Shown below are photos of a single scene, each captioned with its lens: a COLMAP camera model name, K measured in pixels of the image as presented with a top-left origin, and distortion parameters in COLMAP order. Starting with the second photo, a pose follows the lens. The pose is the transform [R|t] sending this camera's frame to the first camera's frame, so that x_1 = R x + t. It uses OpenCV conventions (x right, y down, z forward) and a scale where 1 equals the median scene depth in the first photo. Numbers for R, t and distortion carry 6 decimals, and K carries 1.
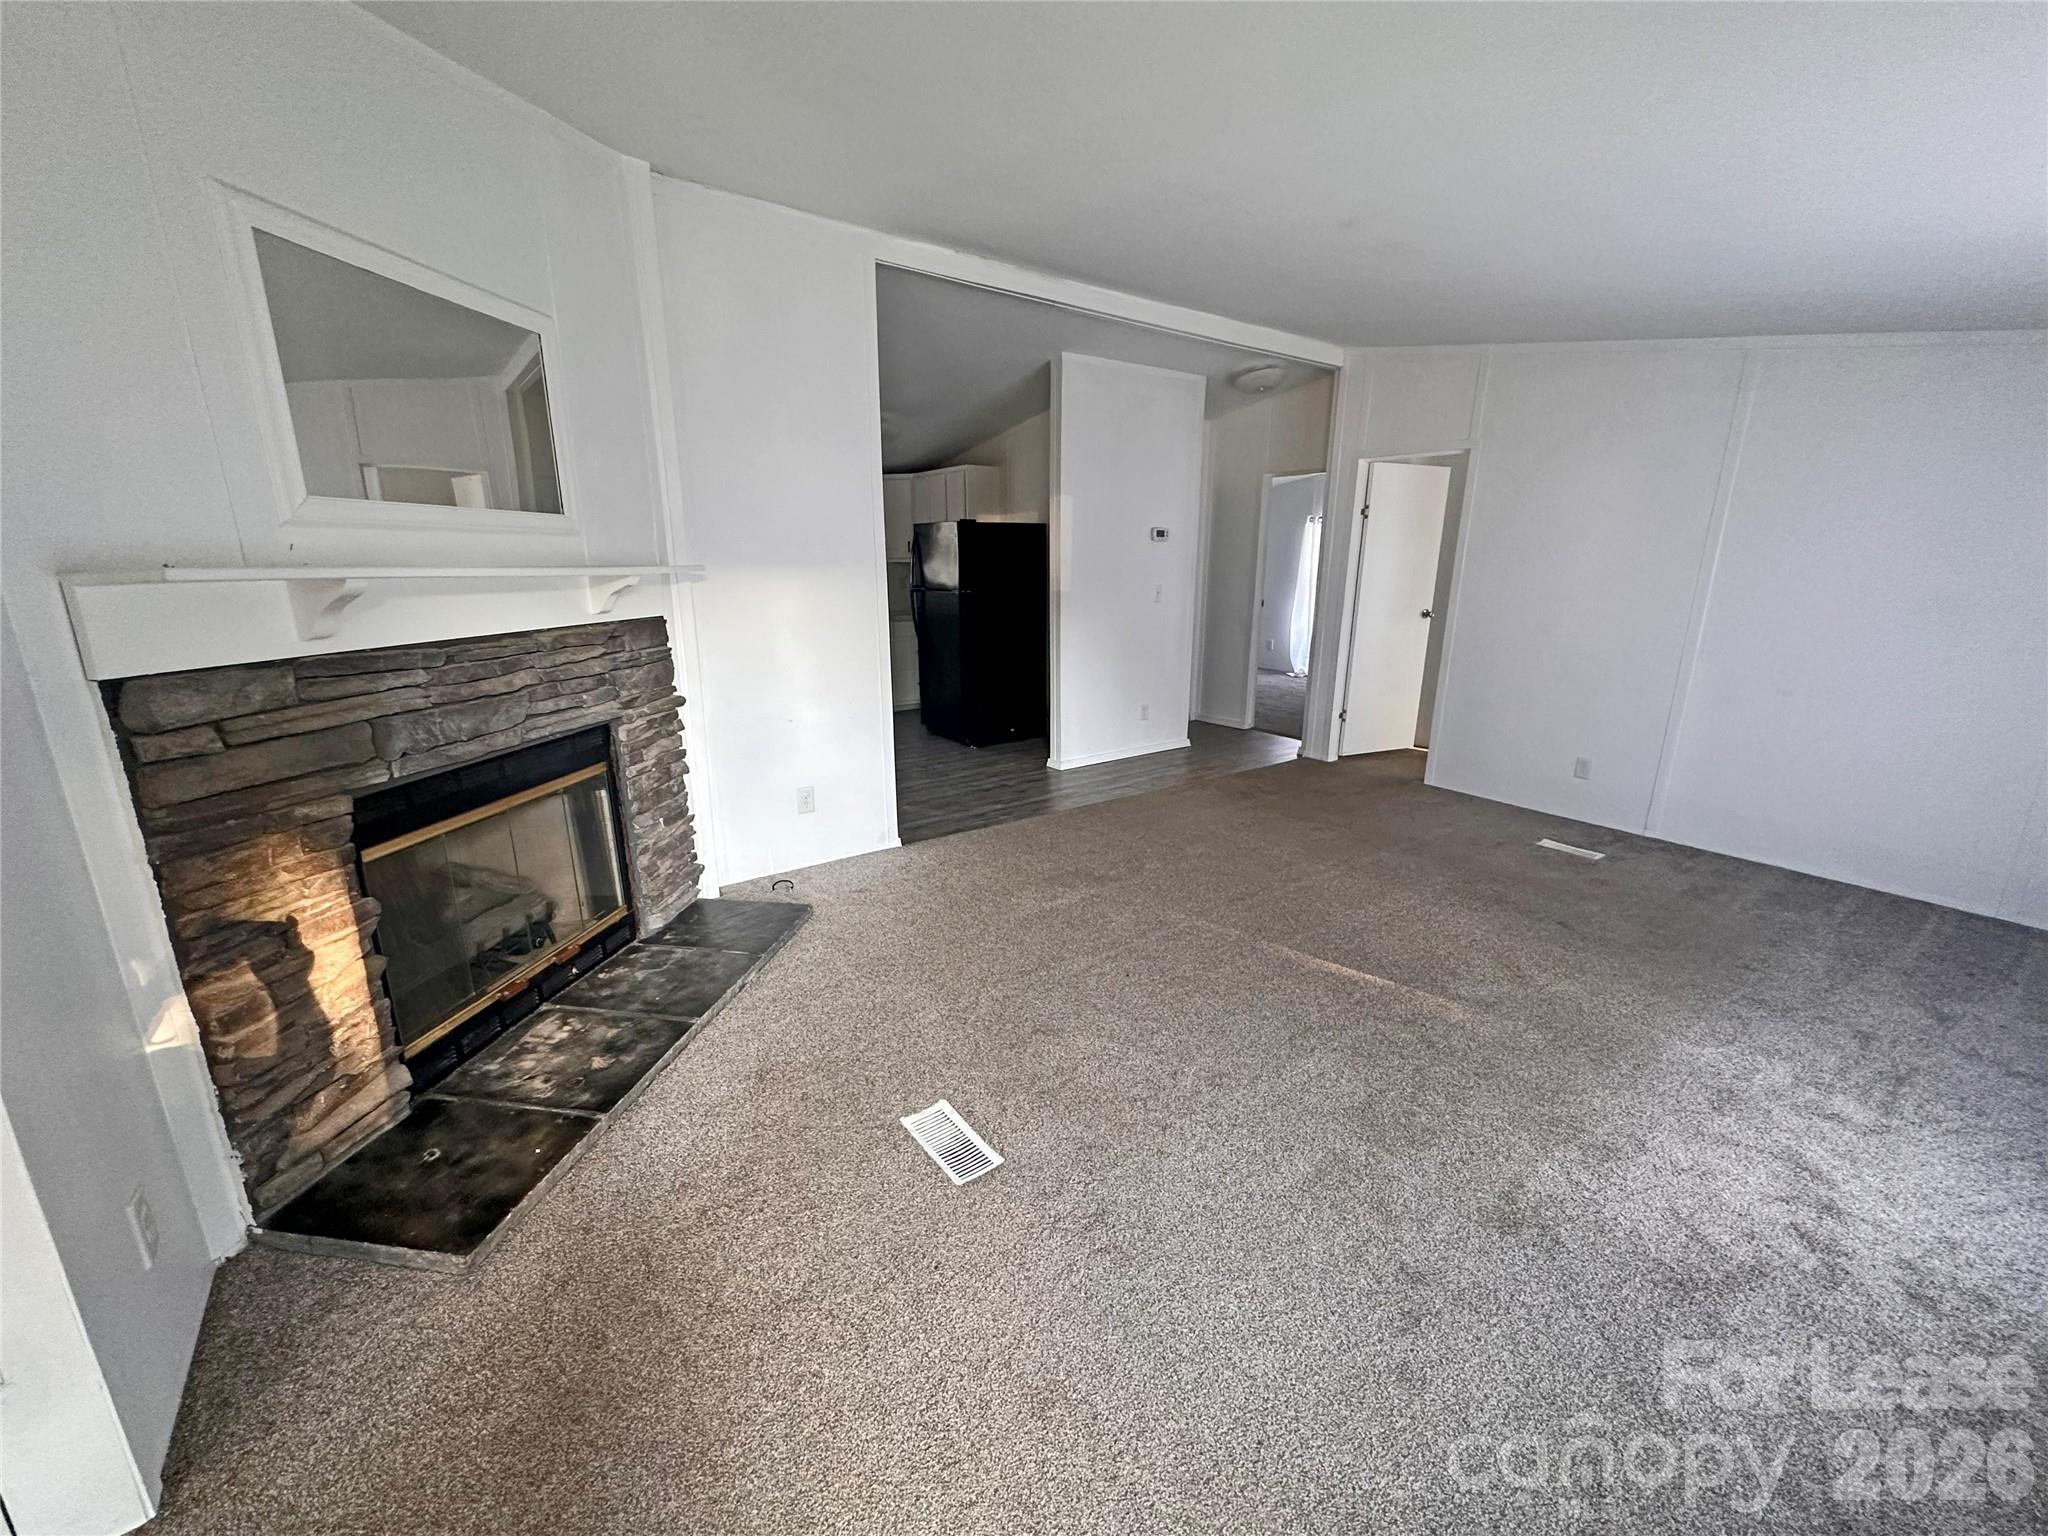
lens RADIAL K [[814.0, 0, 1024.0], [0, 814.0, 768.0], [0, 0, 1]] dist [-0.001819, 0.000330]
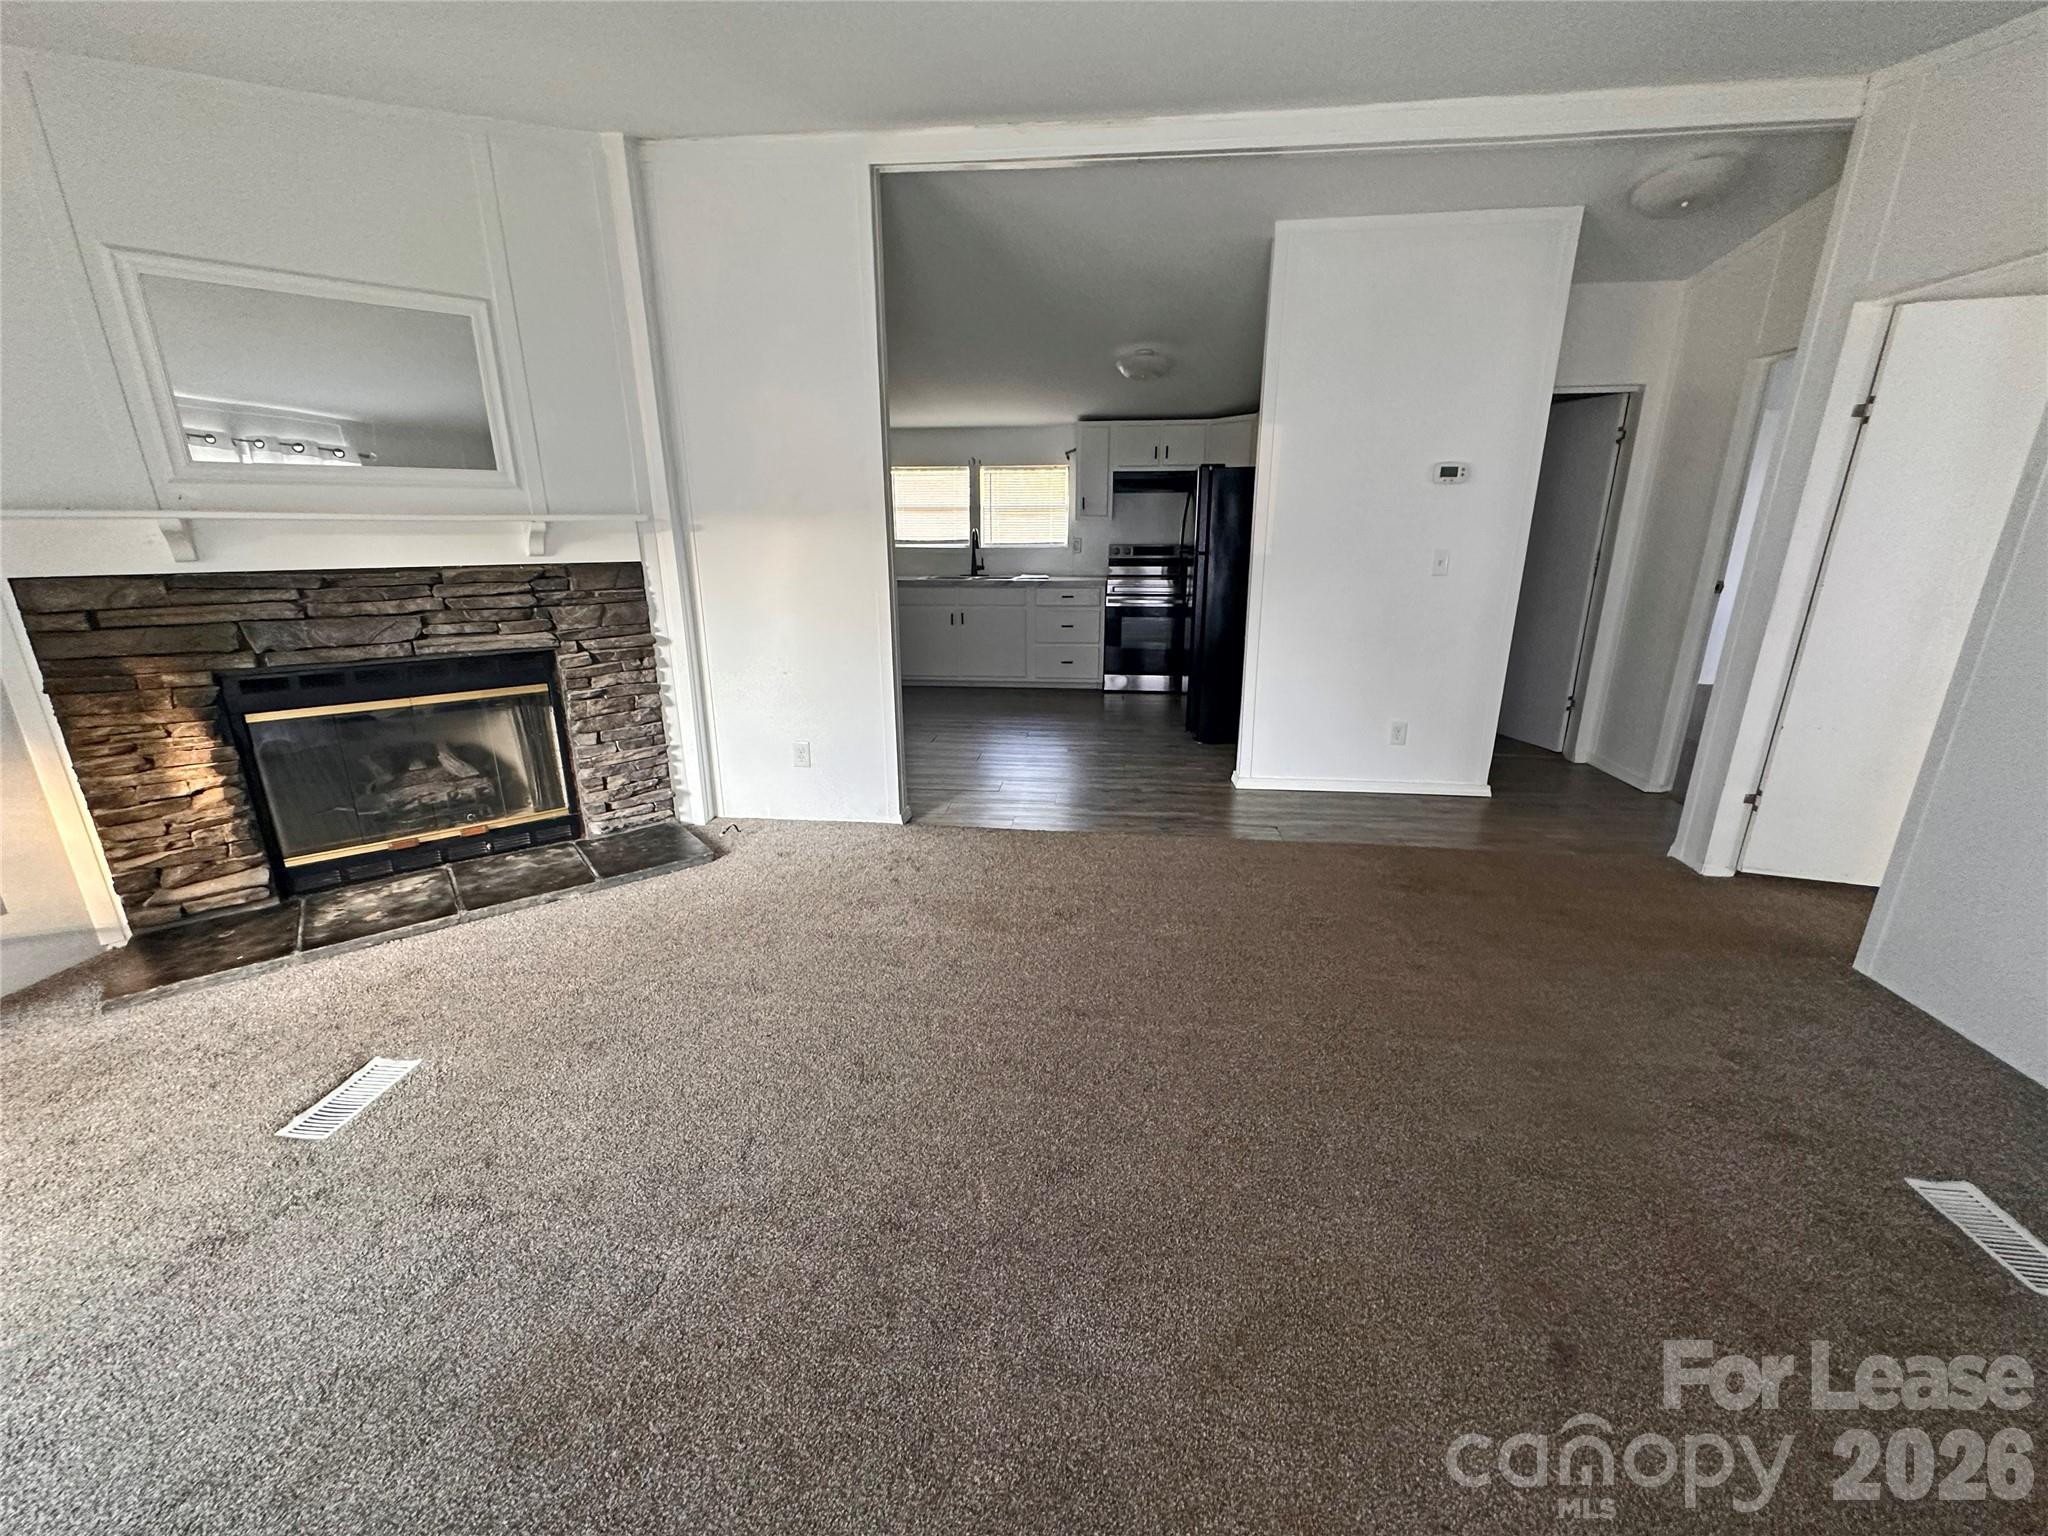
lens RADIAL K [[814.0, 0, 1024.0], [0, 814.0, 768.0], [0, 0, 1]] dist [-0.001819, 0.000330]
pose [[0.739671, 0.192857, -0.644742, 0.834263], [-0.166571, 0.980713, 0.102258, -0.131603], [0.652028, 0.031758, 0.757530, 0.599687]]
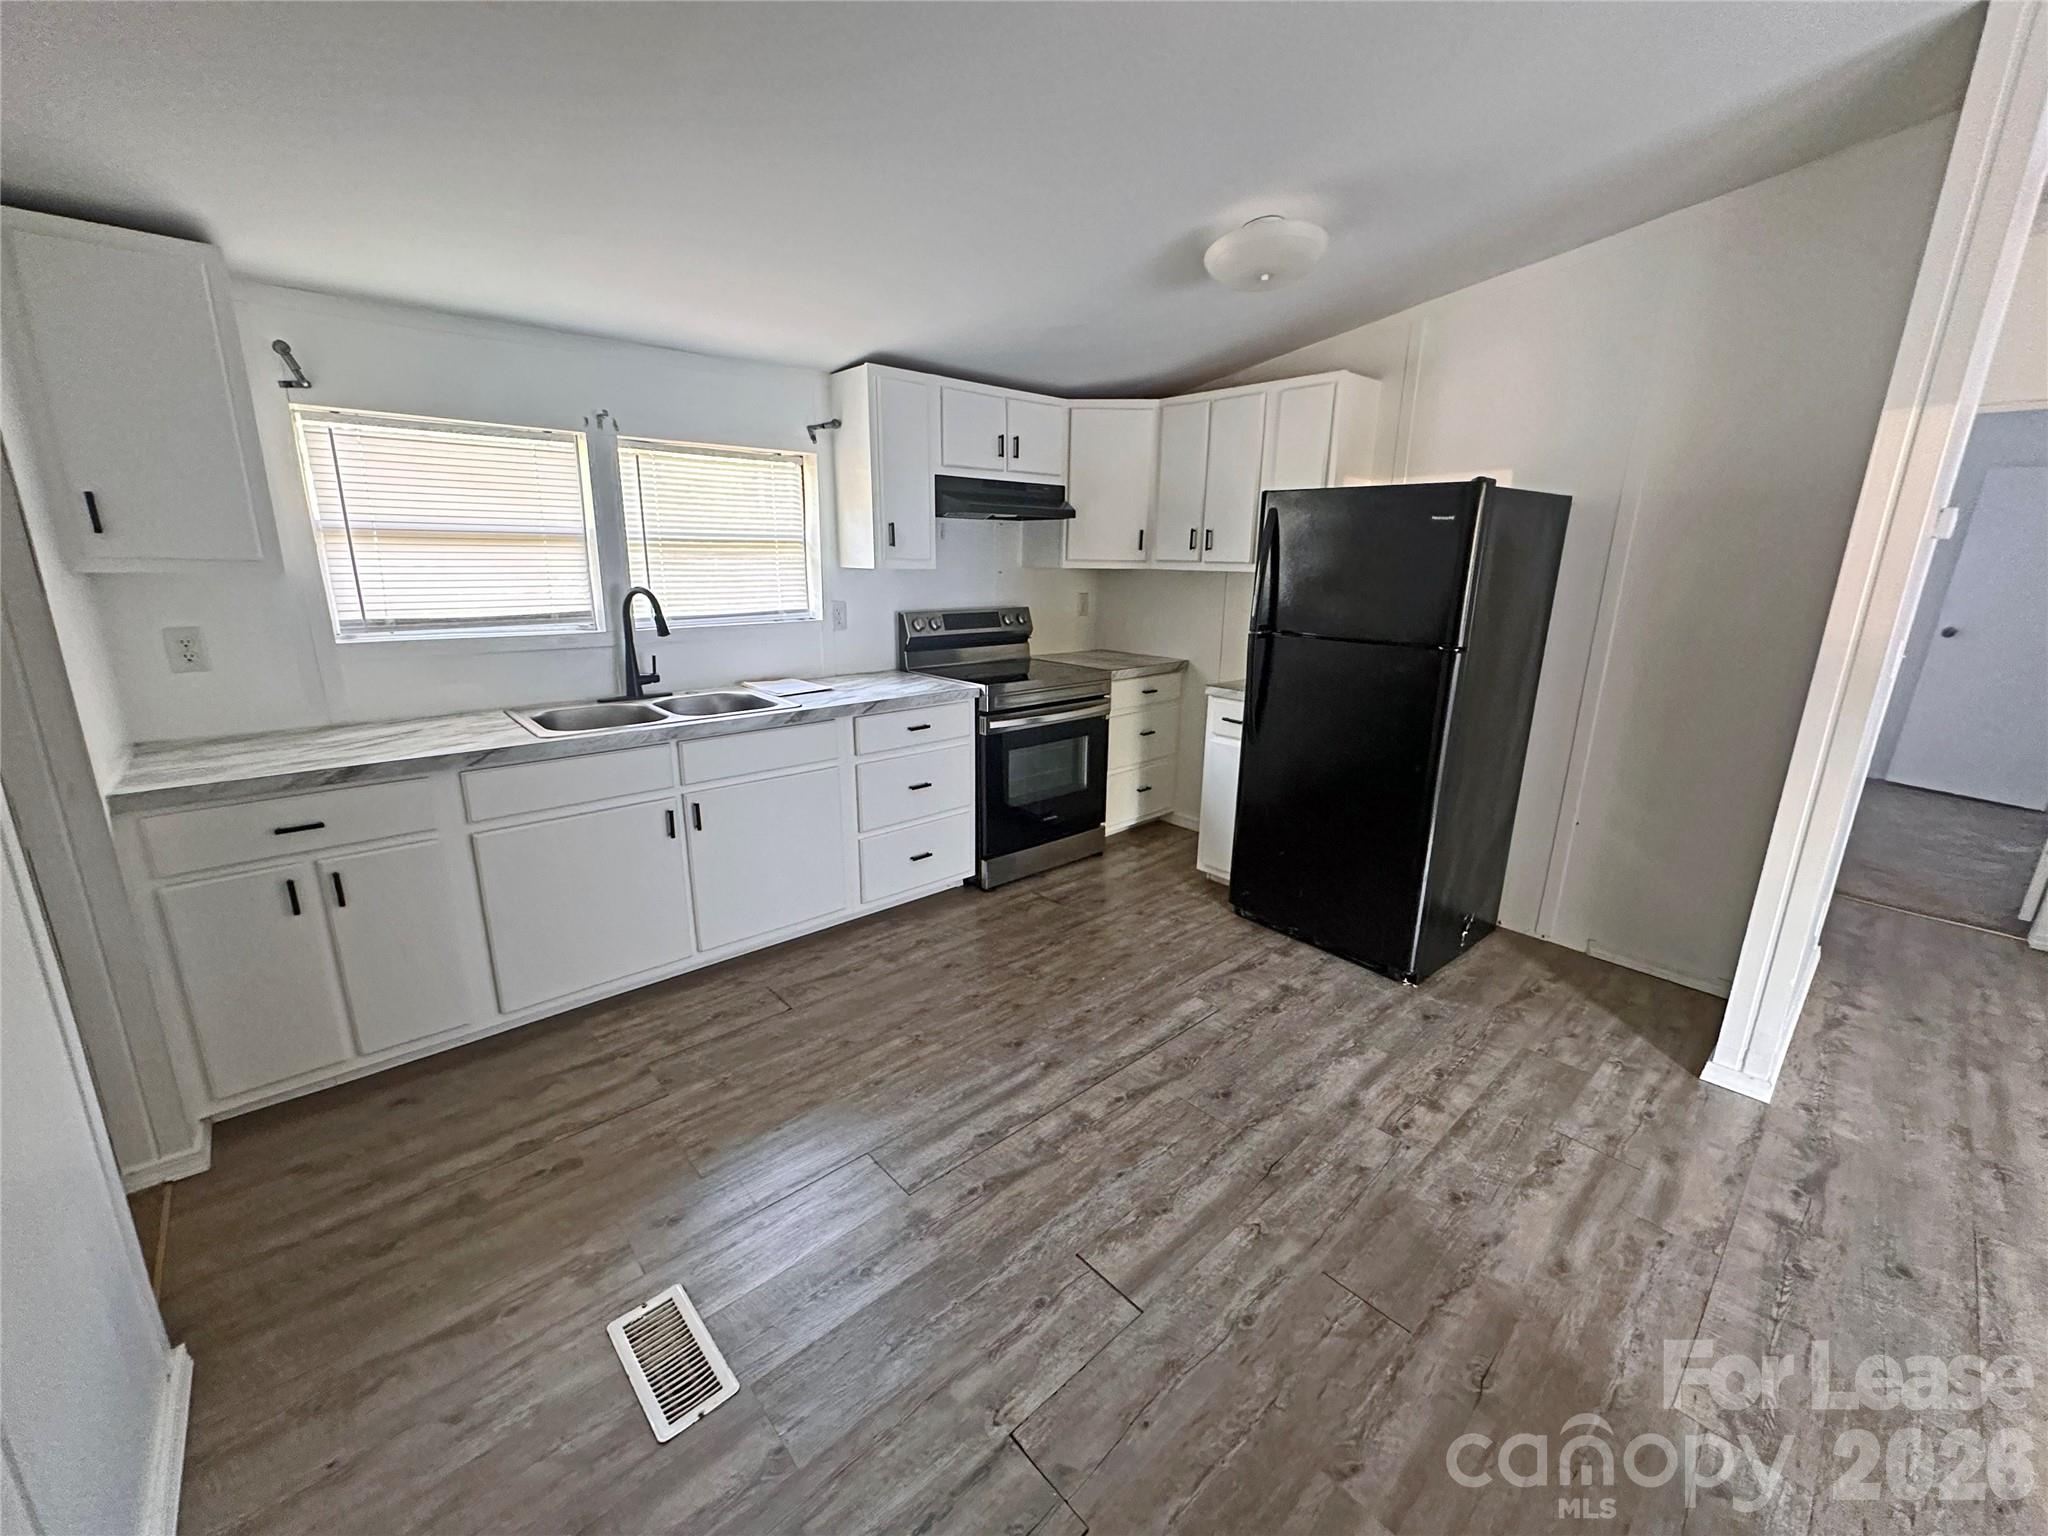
lens RADIAL K [[814.0, 0, 1024.0], [0, 814.0, 768.0], [0, 0, 1]] dist [-0.001819, 0.000330]
pose [[0.996431, -0.015954, 0.082884, -0.747053], [0.016195, 0.999866, -0.002242, -0.352631], [-0.082837, 0.003576, 0.996557, 1.378376]]
